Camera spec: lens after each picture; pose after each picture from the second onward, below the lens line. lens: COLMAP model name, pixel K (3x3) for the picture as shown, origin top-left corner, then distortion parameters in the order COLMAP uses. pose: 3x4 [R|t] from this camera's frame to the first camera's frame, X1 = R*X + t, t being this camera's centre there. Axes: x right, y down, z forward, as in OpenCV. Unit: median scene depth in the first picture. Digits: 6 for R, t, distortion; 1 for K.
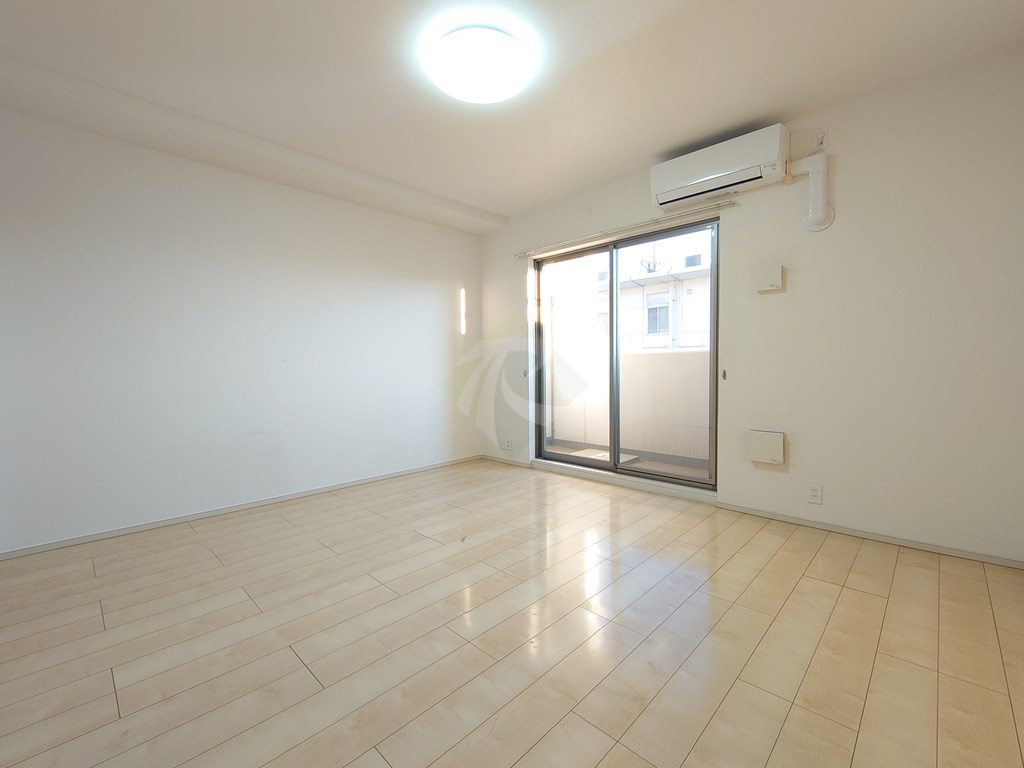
lens RADIAL K [[440.7, 0, 513.4], [0, 440.7, 378.1], [0, 0, 1]] dist [-0.002561, -0.001228]
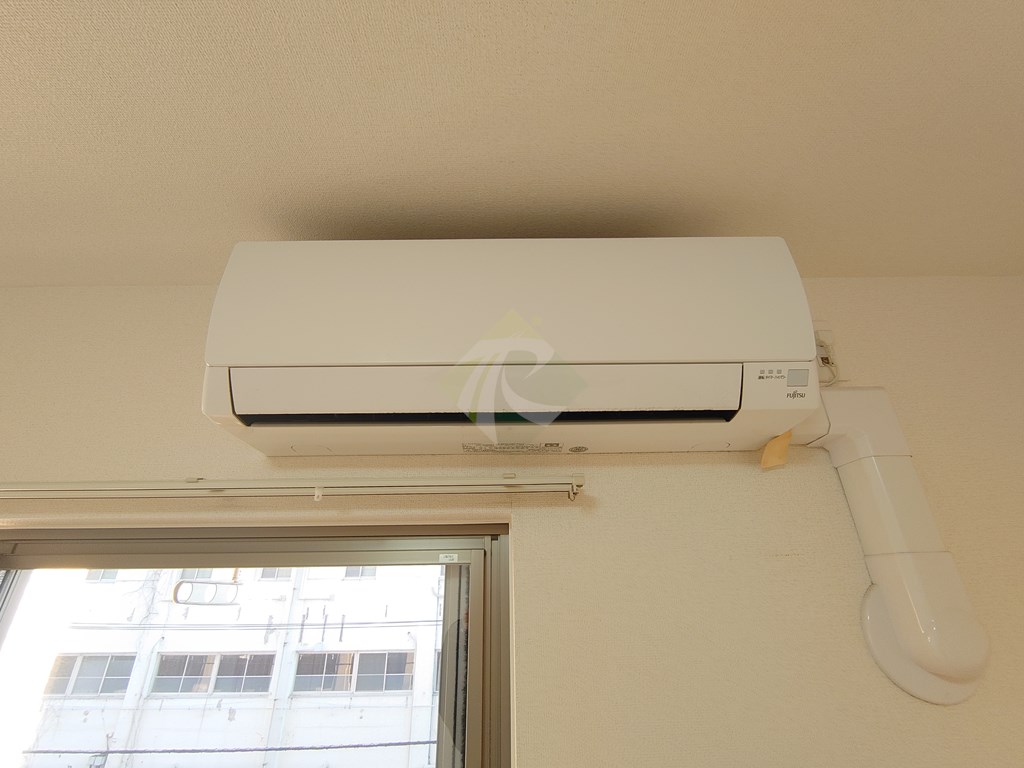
lens RADIAL K [[440.7, 0, 509.9], [0, 440.7, 382.5], [0, 0, 1]] dist [-0.002561, -0.001228]
pose [[0.722355, 0.304420, 0.620912, 0.313777], [0.034419, 0.880951, -0.471954, -0.338208], [-0.690666, 0.362290, 0.625881, 0.852603]]
